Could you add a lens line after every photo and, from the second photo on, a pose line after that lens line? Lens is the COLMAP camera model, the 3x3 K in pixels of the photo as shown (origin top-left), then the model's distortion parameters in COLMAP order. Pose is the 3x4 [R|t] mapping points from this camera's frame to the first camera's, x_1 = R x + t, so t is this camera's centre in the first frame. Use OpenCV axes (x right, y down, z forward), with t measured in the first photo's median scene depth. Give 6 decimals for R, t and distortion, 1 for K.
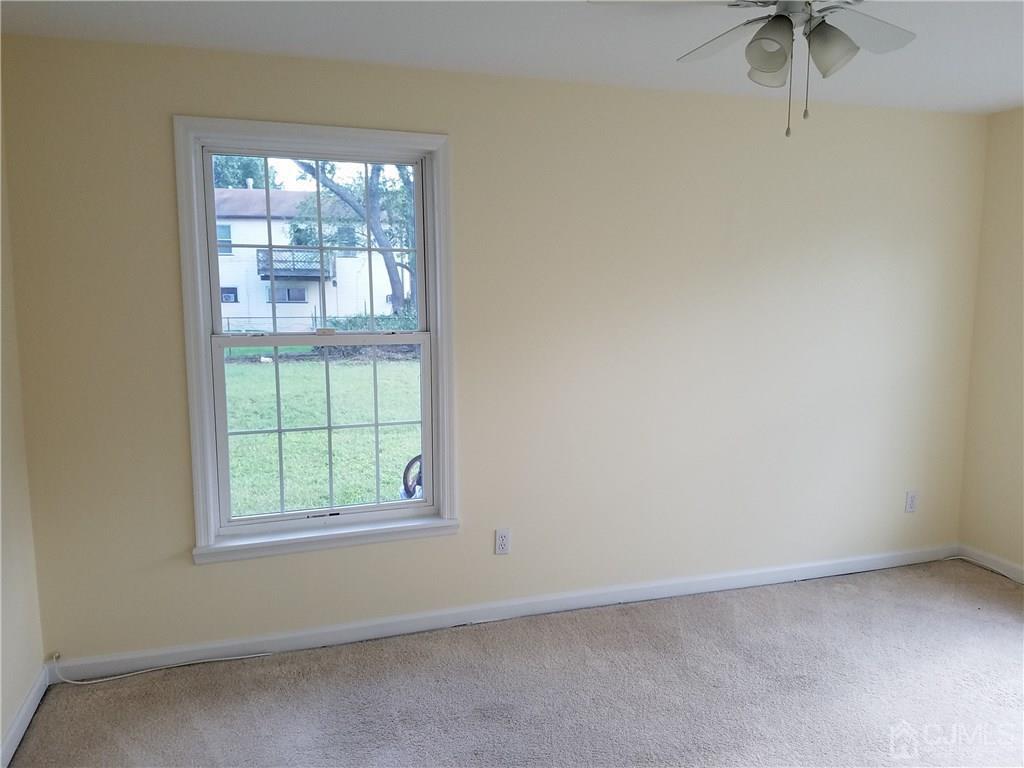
lens RADIAL K [[802.1, 0, 514.3], [0, 802.1, 405.5], [0, 0, 1]] dist [0.169749, -0.214330]
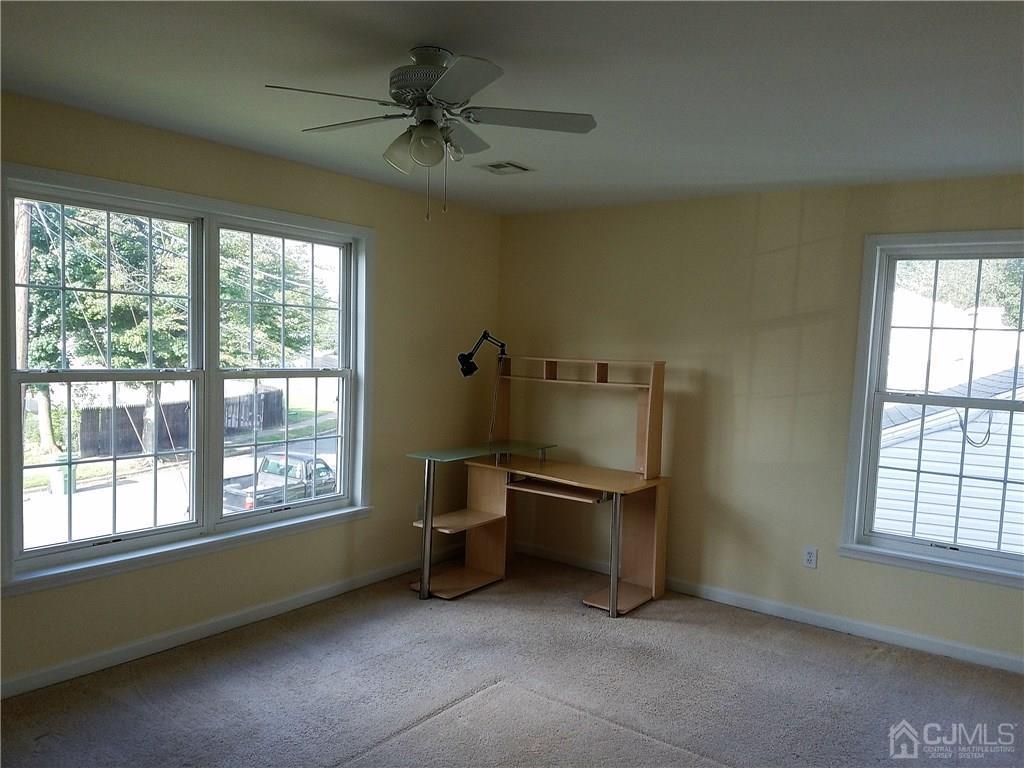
lens RADIAL K [[802.1, 0, 514.3], [0, 802.1, 405.5], [0, 0, 1]] dist [0.169749, -0.214330]
pose [[0.810396, -0.013793, 0.585720, -0.433317], [0.041683, 0.998547, -0.034158, 0.018555], [-0.584398, 0.052096, 0.809793, -0.171254]]
